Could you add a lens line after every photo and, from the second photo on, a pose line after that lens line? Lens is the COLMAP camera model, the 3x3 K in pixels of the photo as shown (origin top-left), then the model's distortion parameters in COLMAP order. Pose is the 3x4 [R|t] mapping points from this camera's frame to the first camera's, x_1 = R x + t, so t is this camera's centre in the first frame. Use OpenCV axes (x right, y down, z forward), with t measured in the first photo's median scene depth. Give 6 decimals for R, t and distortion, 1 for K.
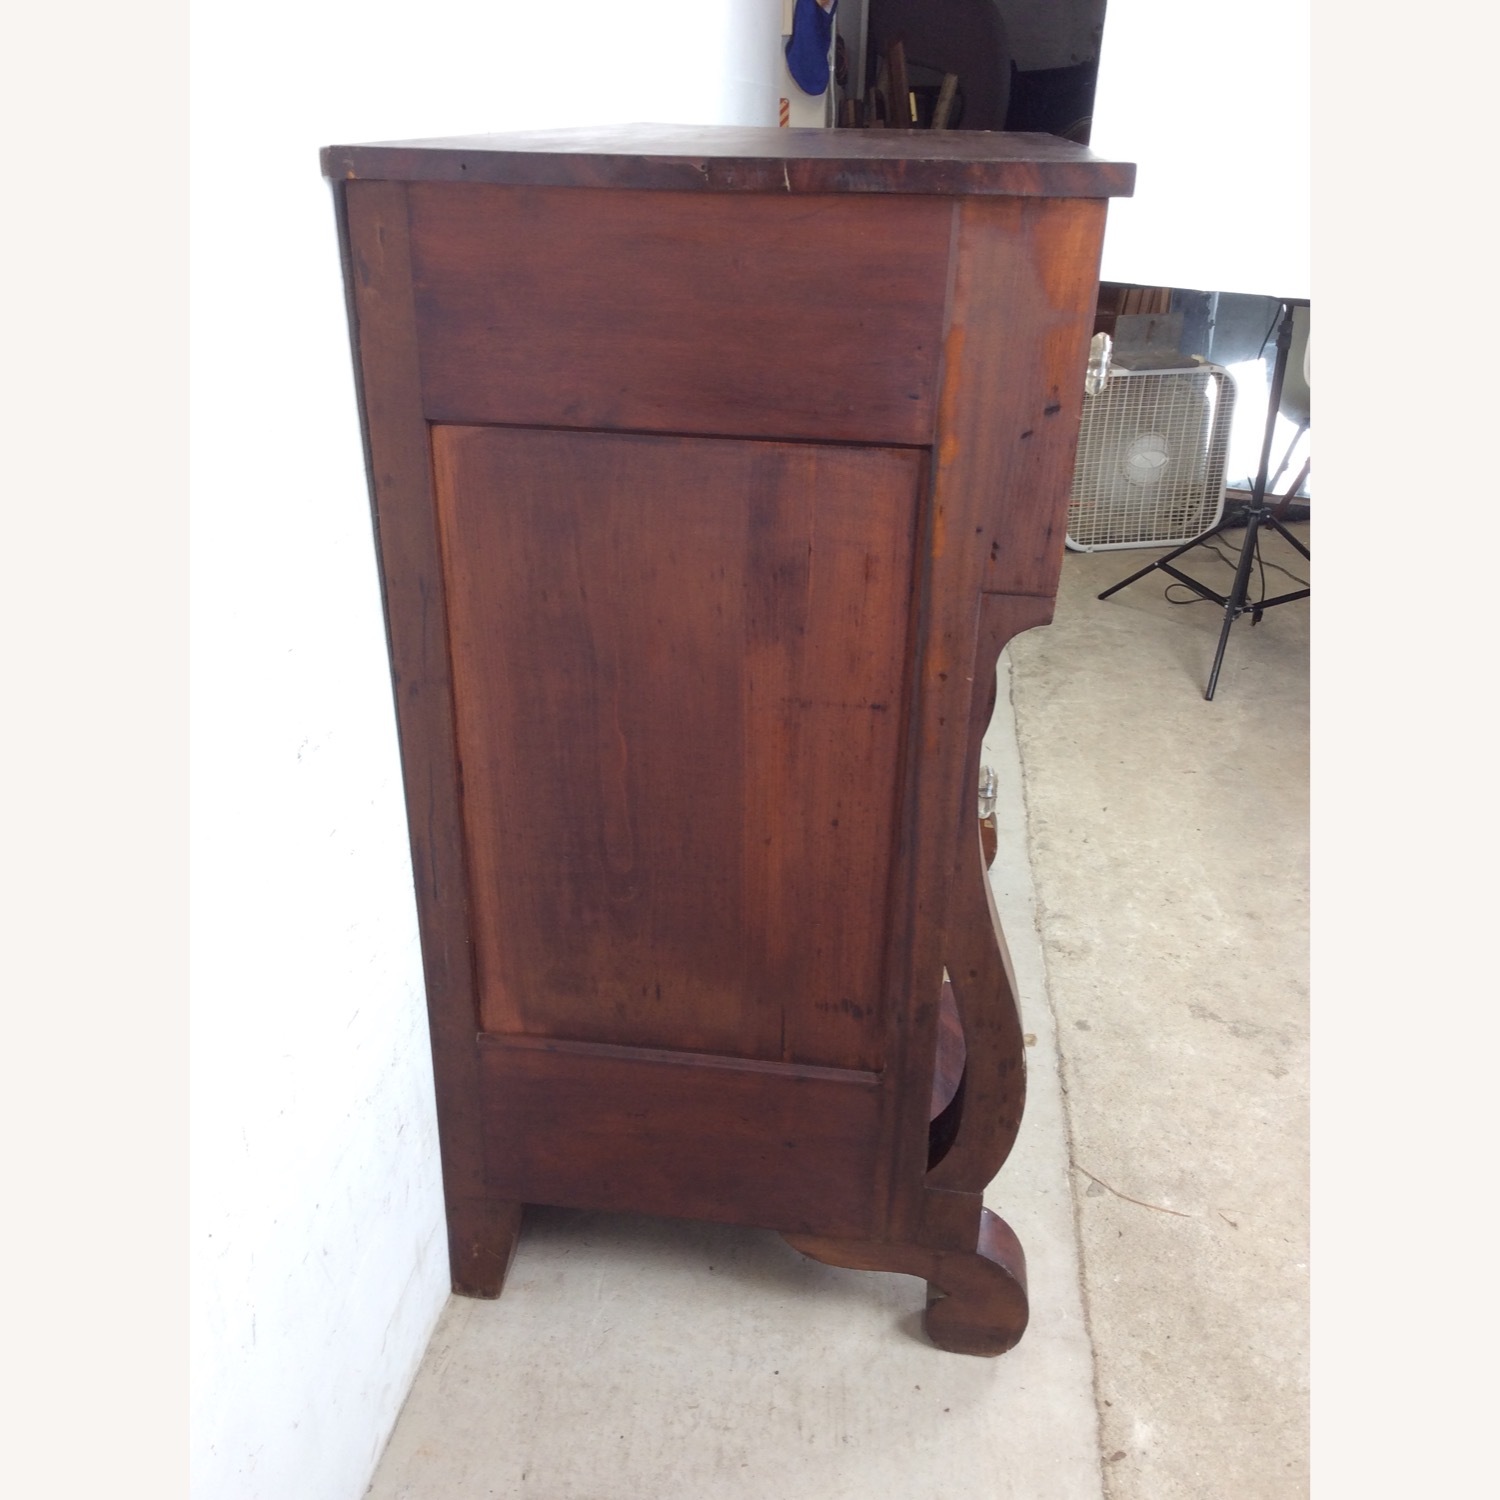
lens RADIAL K [[1386.2, 0, 708.0], [0, 1386.2, 748.3], [0, 0, 1]] dist [0.017290, -0.081451]
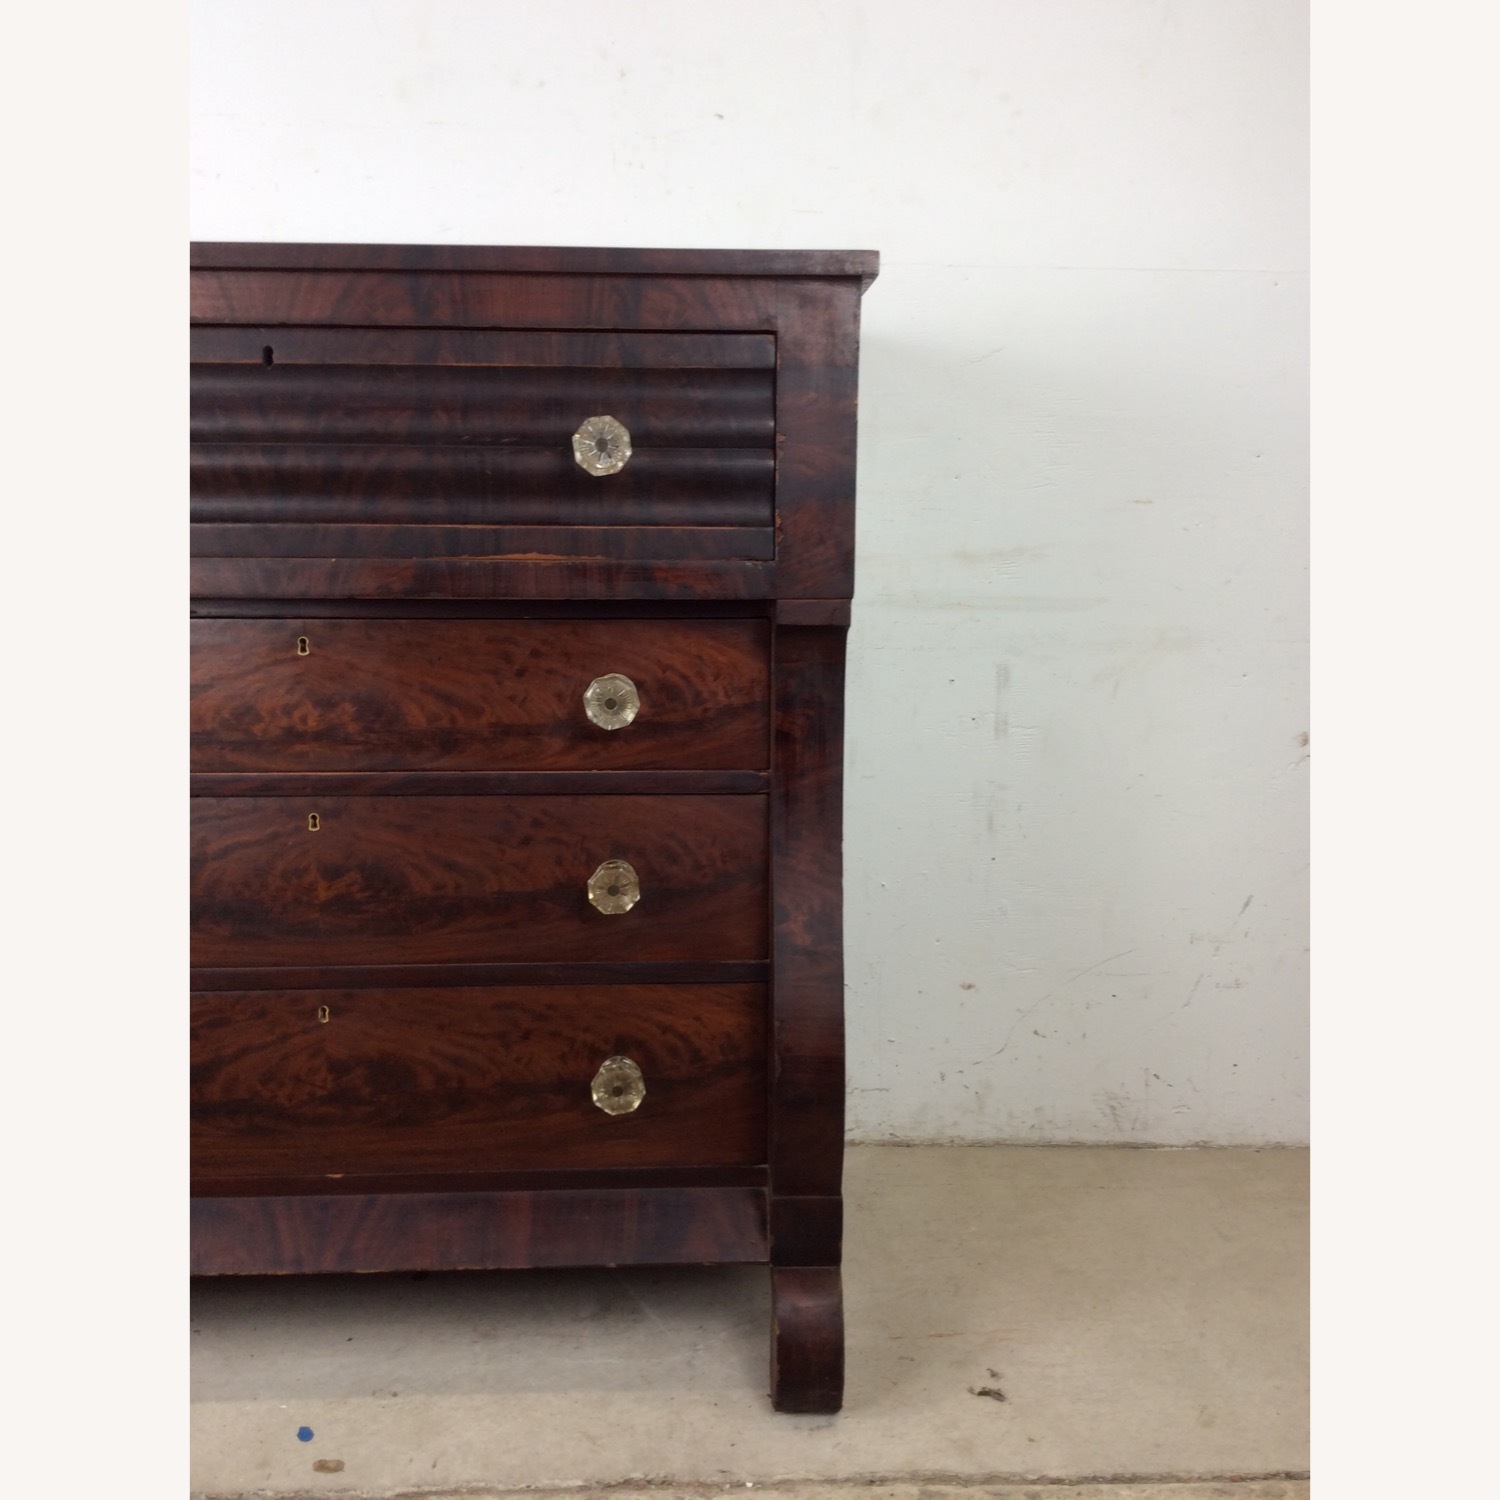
lens RADIAL K [[1344.6, 0, 746.5], [0, 1344.6, 755.6], [0, 0, 1]] dist [0.136186, -0.259146]
pose [[0.192409, 0.163155, -0.967657, 0.962773], [-0.413995, 0.907530, 0.070698, -0.275841], [0.889712, 0.387002, 0.242162, 0.957118]]
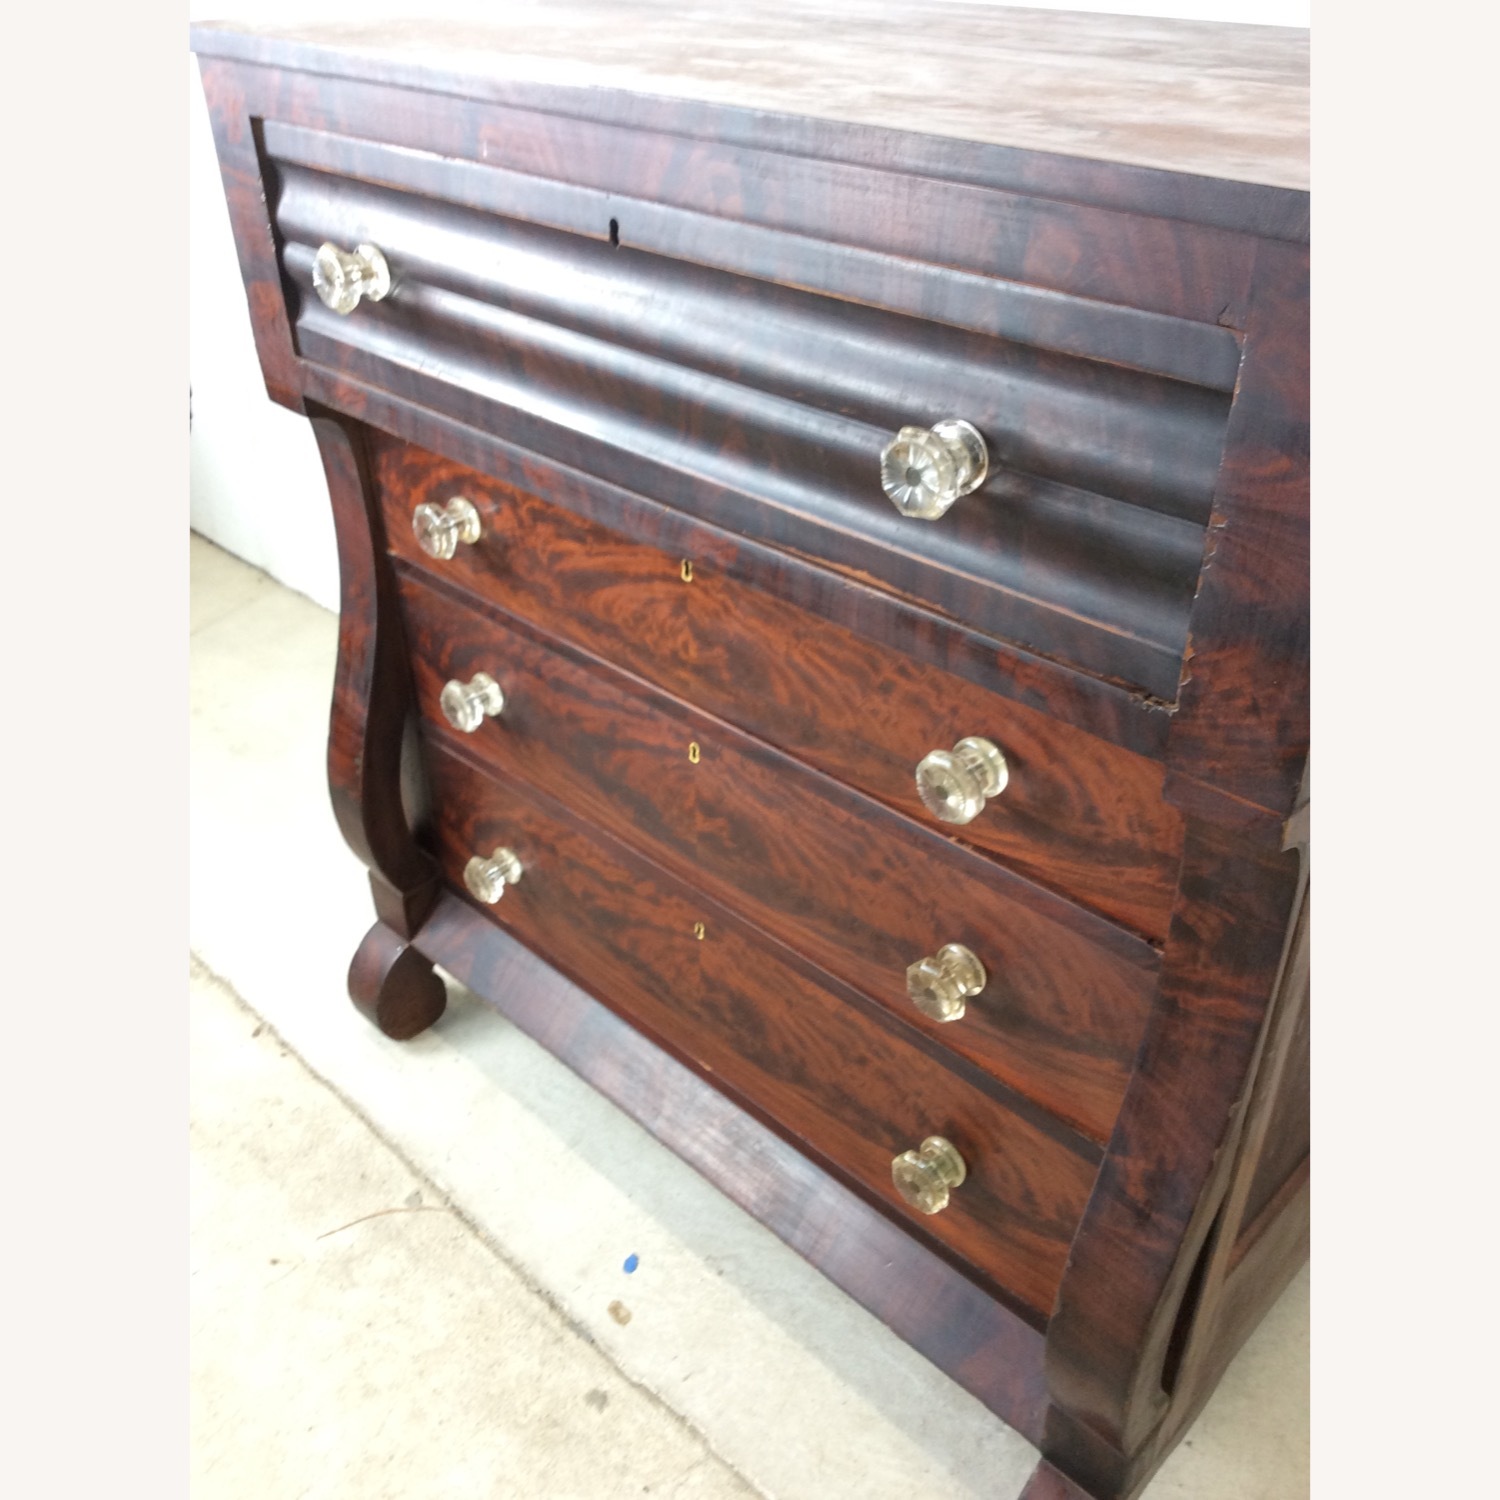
lens RADIAL K [[1374.8, 0, 744.5], [0, 1374.8, 752.0], [0, 0, 1]] dist [0.144448, -0.322390]
pose [[-0.580366, 0.437030, -0.687153, 0.628133], [-0.342660, 0.634413, 0.692896, -0.572186], [0.738755, 0.637593, -0.218439, 1.109793]]
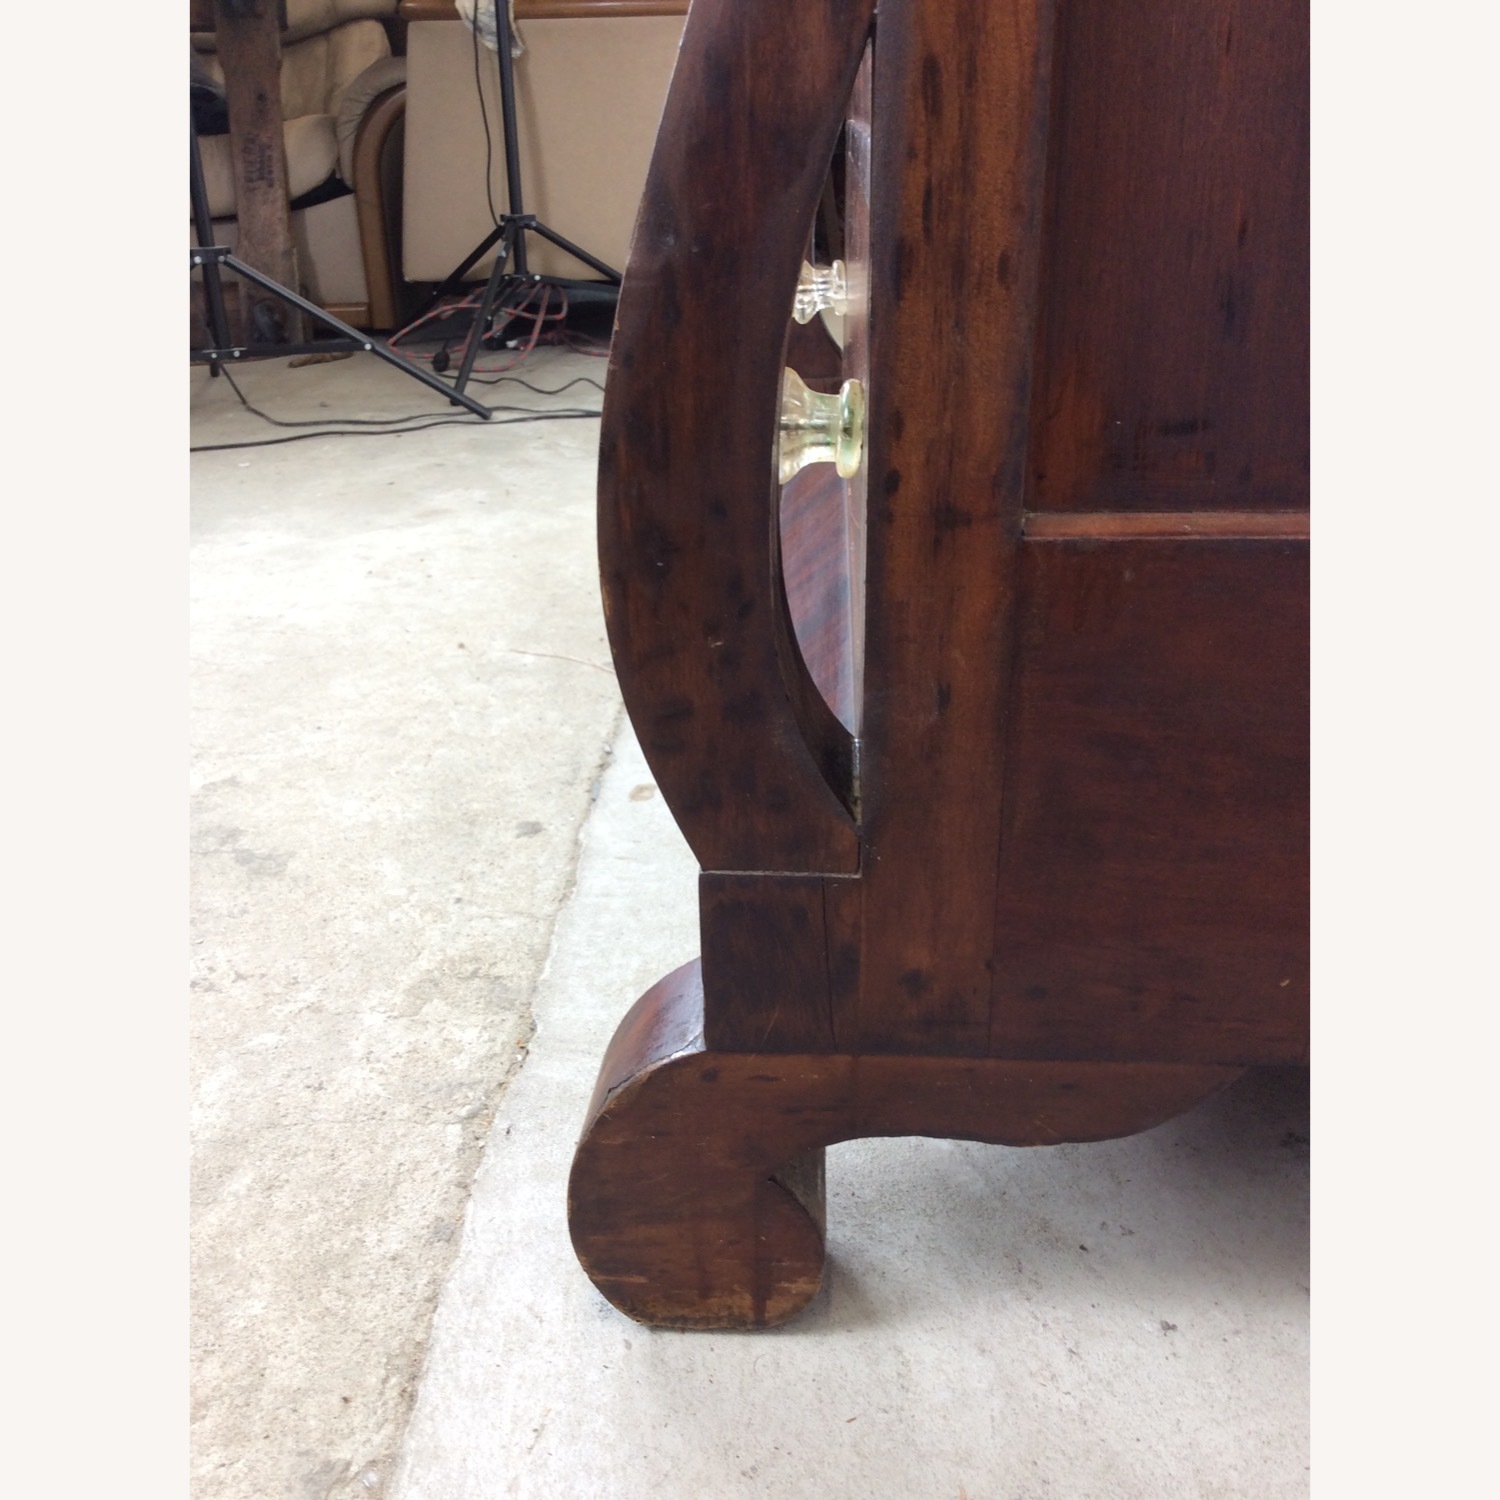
lens RADIAL K [[1374.8, 0, 744.5], [0, 1374.8, 752.0], [0, 0, 1]] dist [0.144448, -0.322390]
pose [[-0.995115, 0.039606, -0.090434, 0.261508], [-0.043244, 0.648594, 0.759905, -0.235798], [0.088752, 0.760103, -0.643713, 1.459579]]
